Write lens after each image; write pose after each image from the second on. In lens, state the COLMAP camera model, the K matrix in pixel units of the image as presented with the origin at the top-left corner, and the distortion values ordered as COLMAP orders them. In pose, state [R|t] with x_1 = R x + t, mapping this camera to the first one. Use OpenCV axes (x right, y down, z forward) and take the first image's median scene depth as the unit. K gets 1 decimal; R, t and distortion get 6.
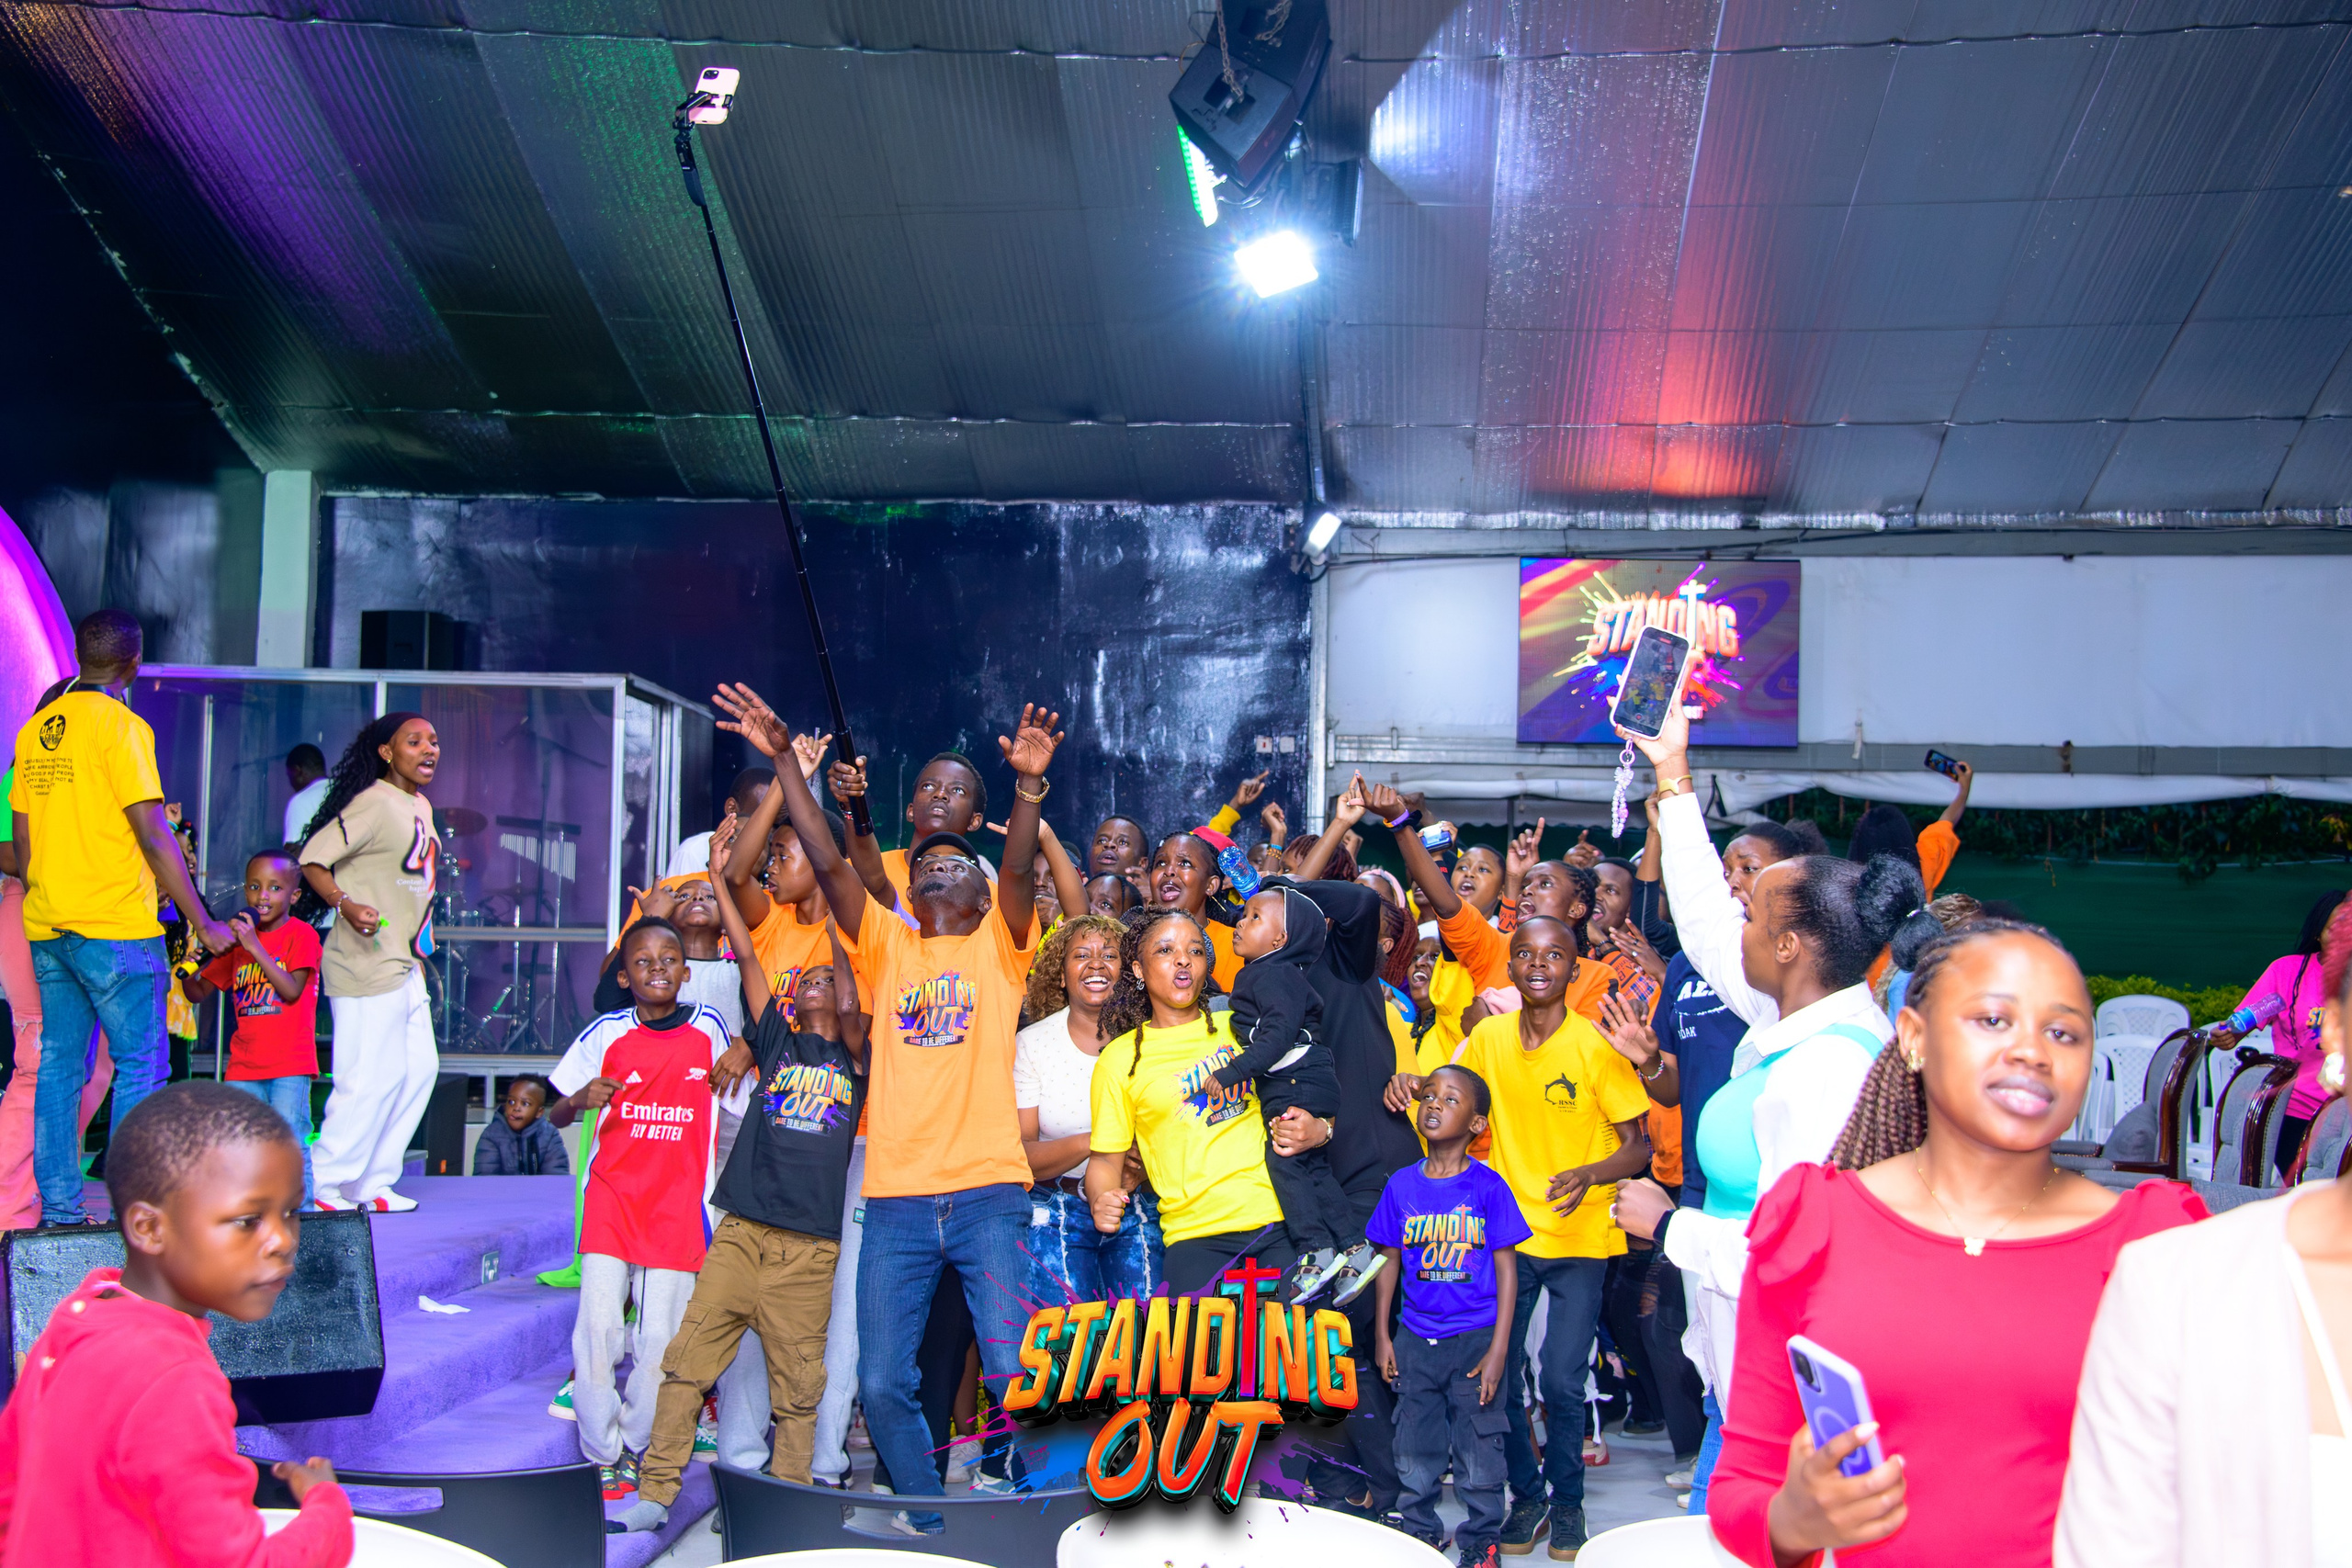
lens RADIAL K [[3446.6, 0, 1176.0], [0, 3446.6, 784.0], [0, 0, 1]] dist [0.279888, 0.077676]
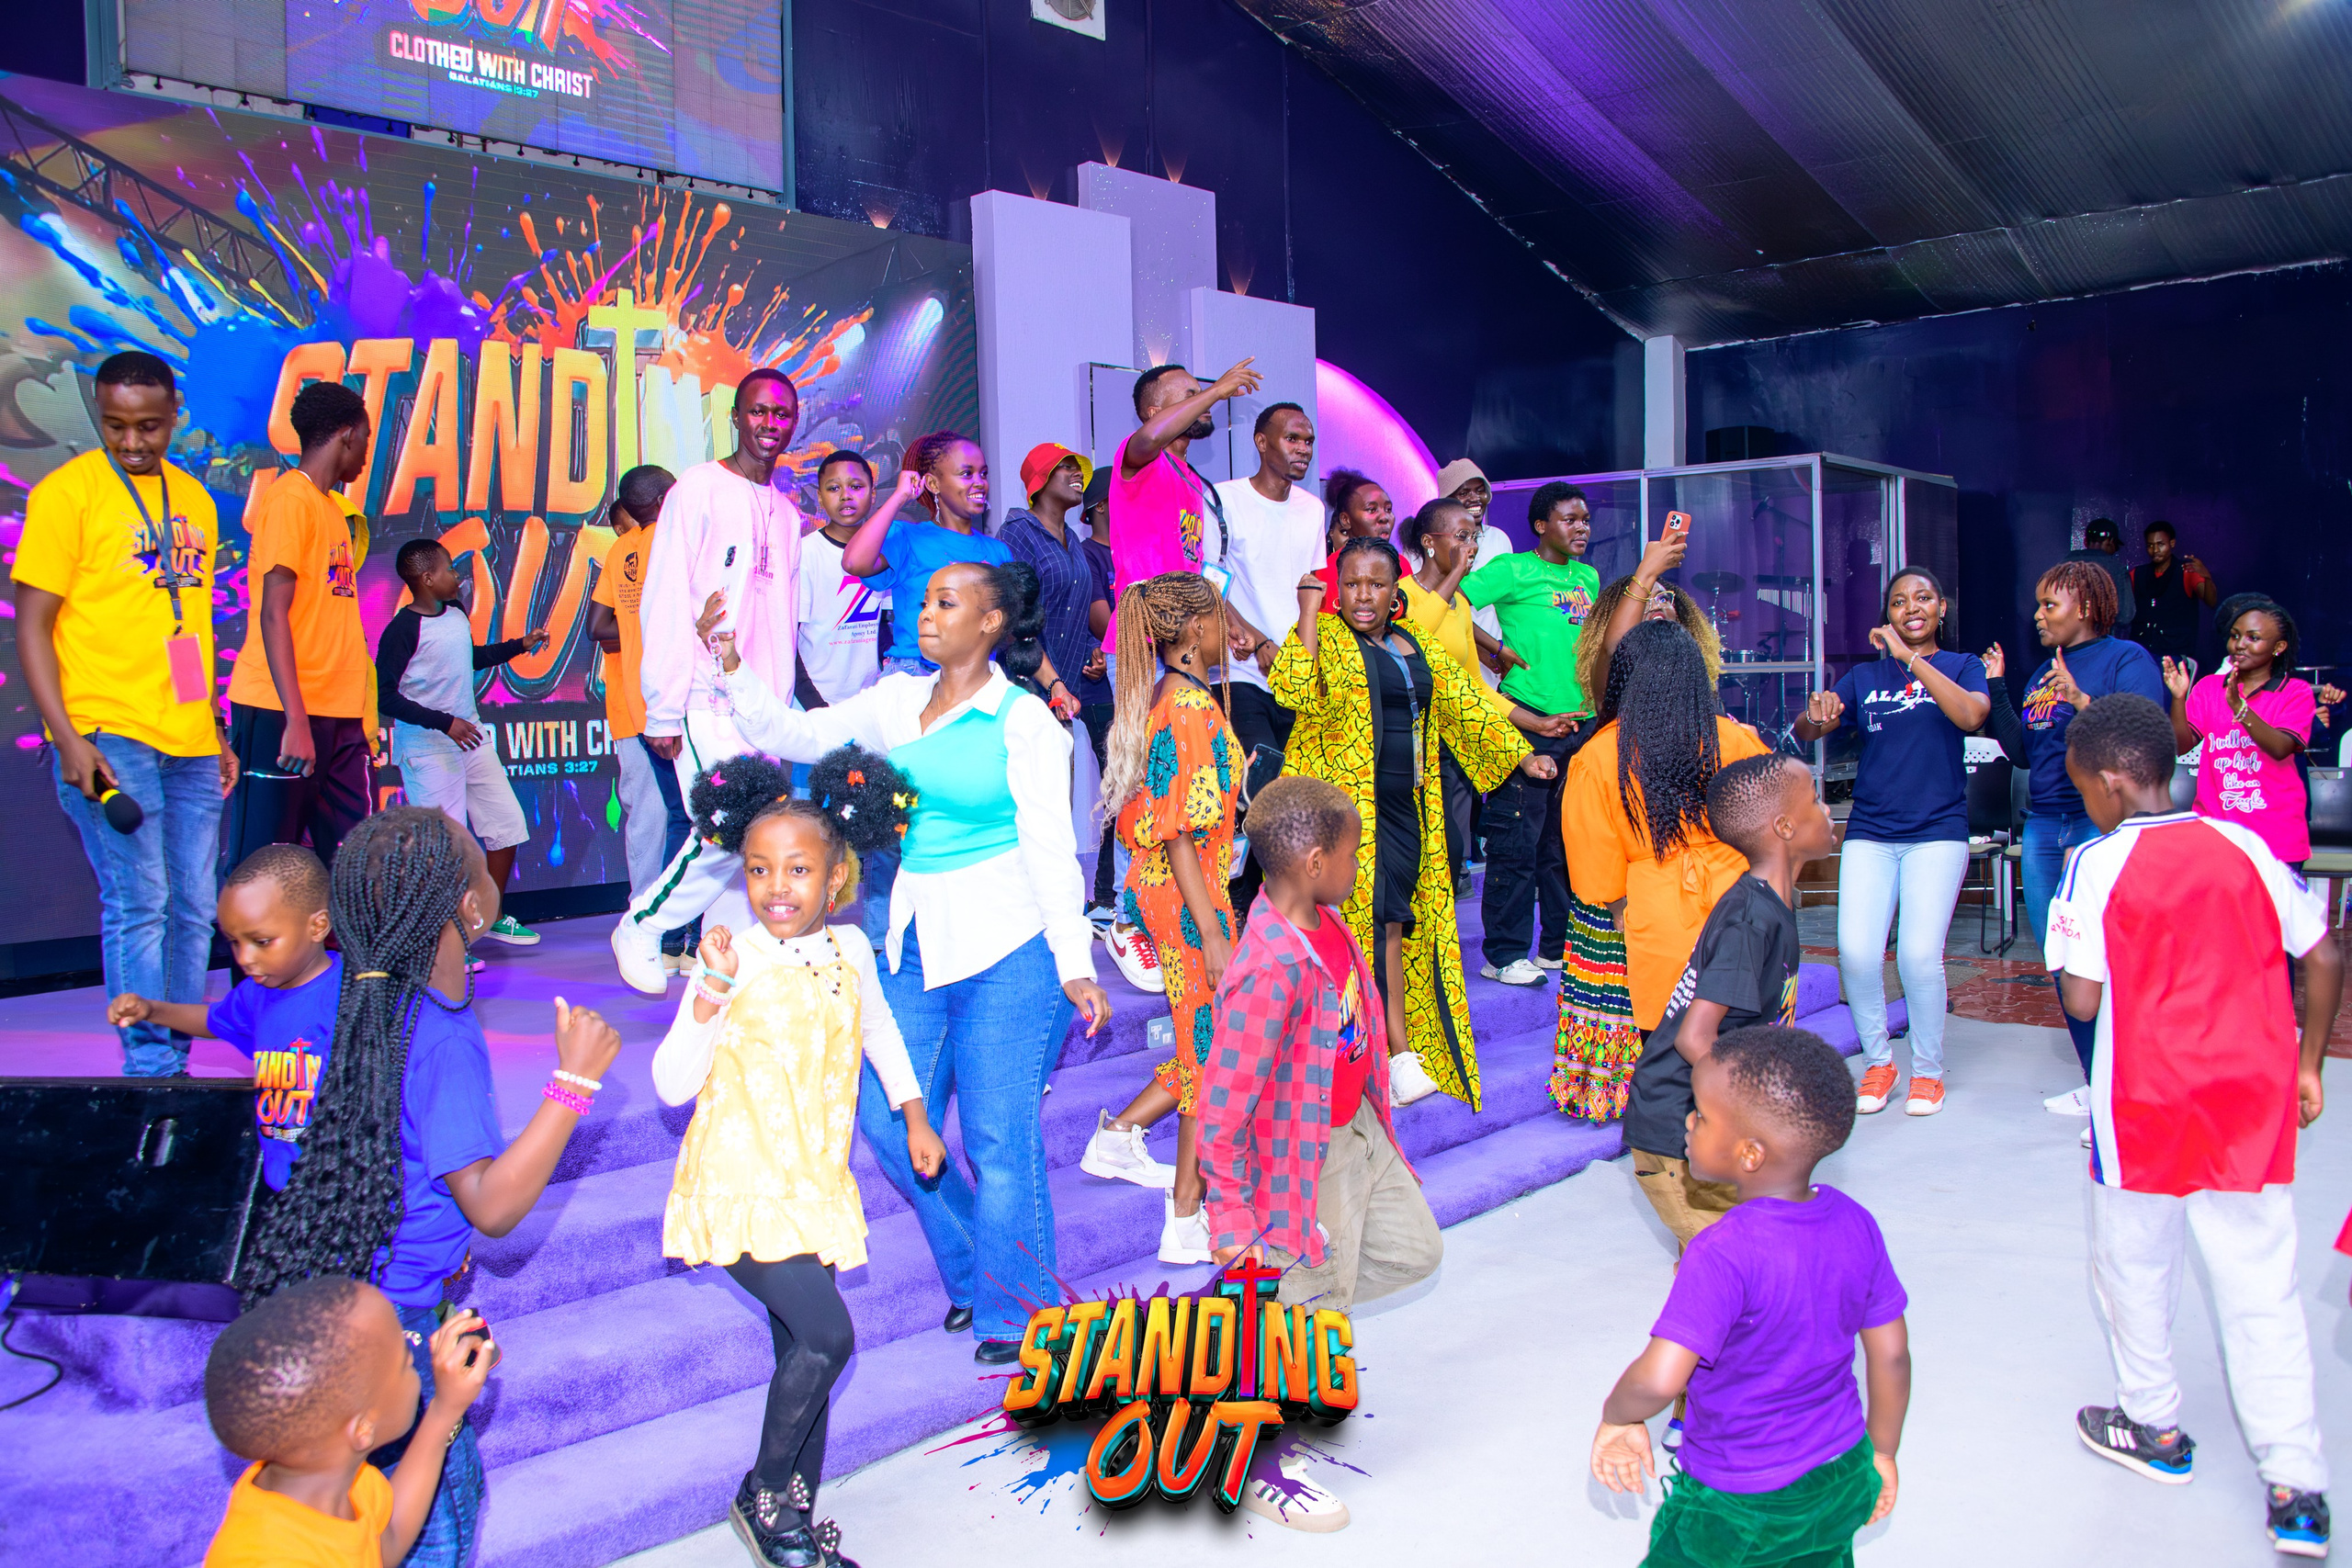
lens RADIAL K [[1920.9, 0, 1176.0], [0, 1920.9, 784.0], [0, 0, 1]] dist [-0.138332, 0.093374]
pose [[0.759106, 0.000029, -0.650968, 0.090908], [0.069750, 0.994239, 0.081381, 0.012891], [0.647220, -0.107182, 0.754731, 0.297759]]
